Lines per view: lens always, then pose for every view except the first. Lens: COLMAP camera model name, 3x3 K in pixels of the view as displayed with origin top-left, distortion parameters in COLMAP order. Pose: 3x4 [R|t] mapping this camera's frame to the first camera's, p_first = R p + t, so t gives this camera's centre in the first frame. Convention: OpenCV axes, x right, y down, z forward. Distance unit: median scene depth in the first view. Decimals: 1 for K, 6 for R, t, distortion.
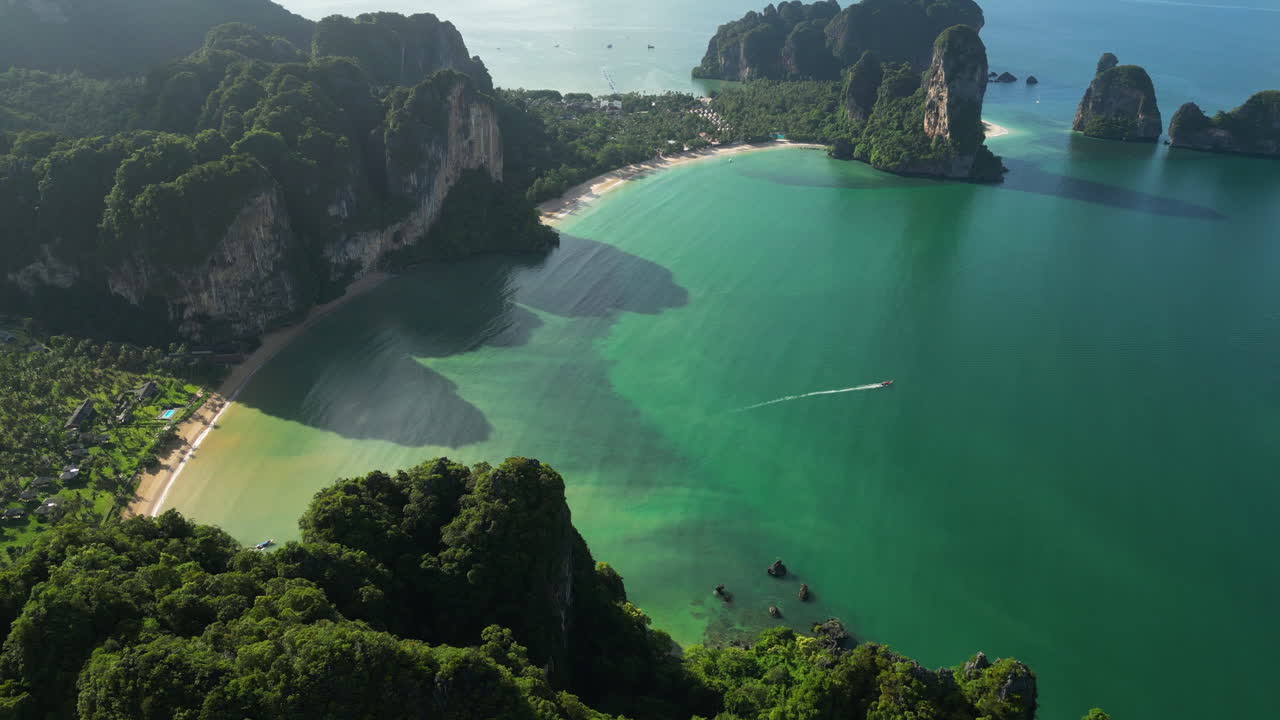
lens RADIAL K [[972.9, 0, 628.3], [0, 972.9, 364.5], [0, 0, 1]] dist [0.054537, -0.054850]
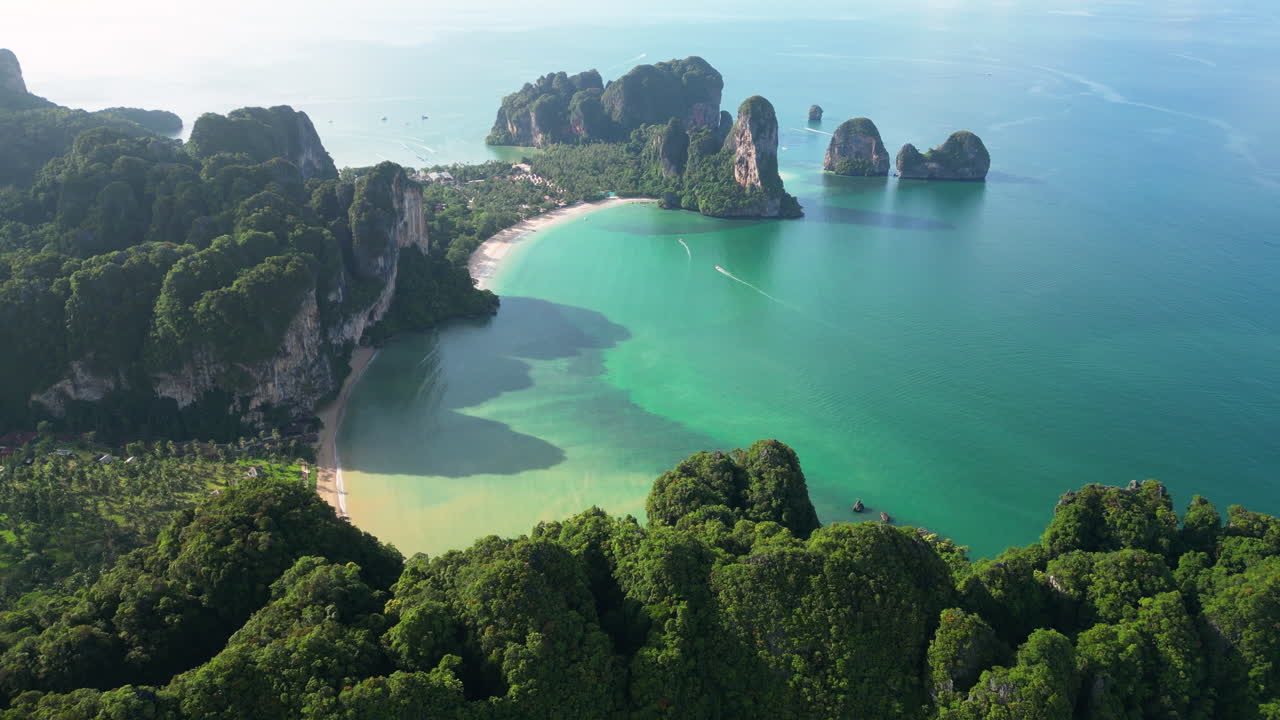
lens RADIAL K [[972.9, 0, 637.1], [0, 972.9, 367.9], [0, 0, 1]] dist [0.054537, -0.054850]
pose [[0.936932, -0.138330, 0.320972, -0.241442], [0.152245, 0.988169, -0.018538, -0.004210], [-0.314610, 0.066235, 0.946907, -0.100658]]
